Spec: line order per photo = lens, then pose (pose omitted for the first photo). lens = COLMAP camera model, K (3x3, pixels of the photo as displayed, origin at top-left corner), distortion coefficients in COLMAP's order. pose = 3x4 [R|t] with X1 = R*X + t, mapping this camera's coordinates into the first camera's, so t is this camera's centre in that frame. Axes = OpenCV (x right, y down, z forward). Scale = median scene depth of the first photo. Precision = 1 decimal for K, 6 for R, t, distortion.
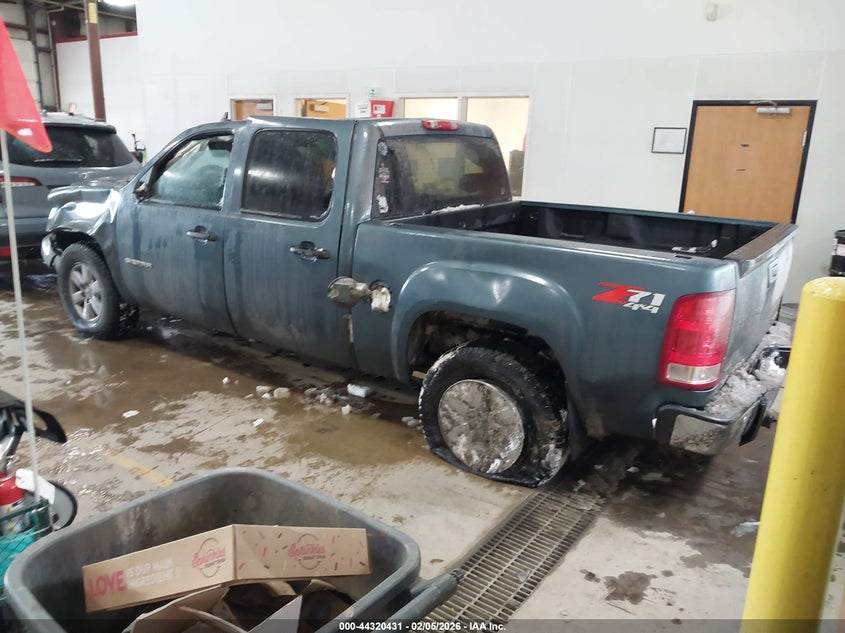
lens RADIAL K [[674.3, 0, 423.5], [0, 674.3, 322.8], [0, 0, 1]] dist [-0.013235, -0.009518]
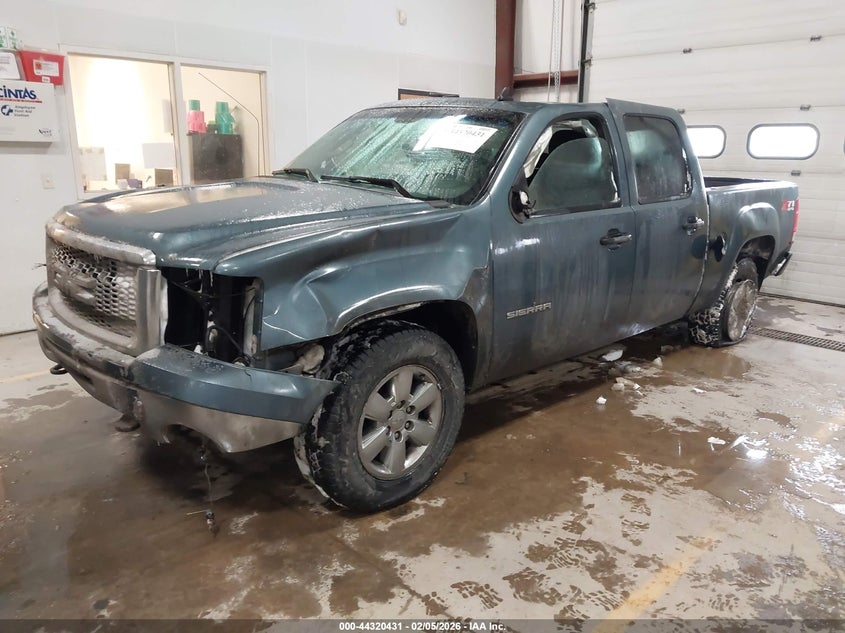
lens RADIAL K [[674.3, 0, 423.5], [0, 674.3, 322.8], [0, 0, 1]] dist [-0.013235, -0.009518]
pose [[0.197037, -0.287523, 0.937287, -1.164536], [0.263447, 0.936394, 0.231867, -0.282814], [-0.944337, 0.201239, 0.260251, 0.994925]]
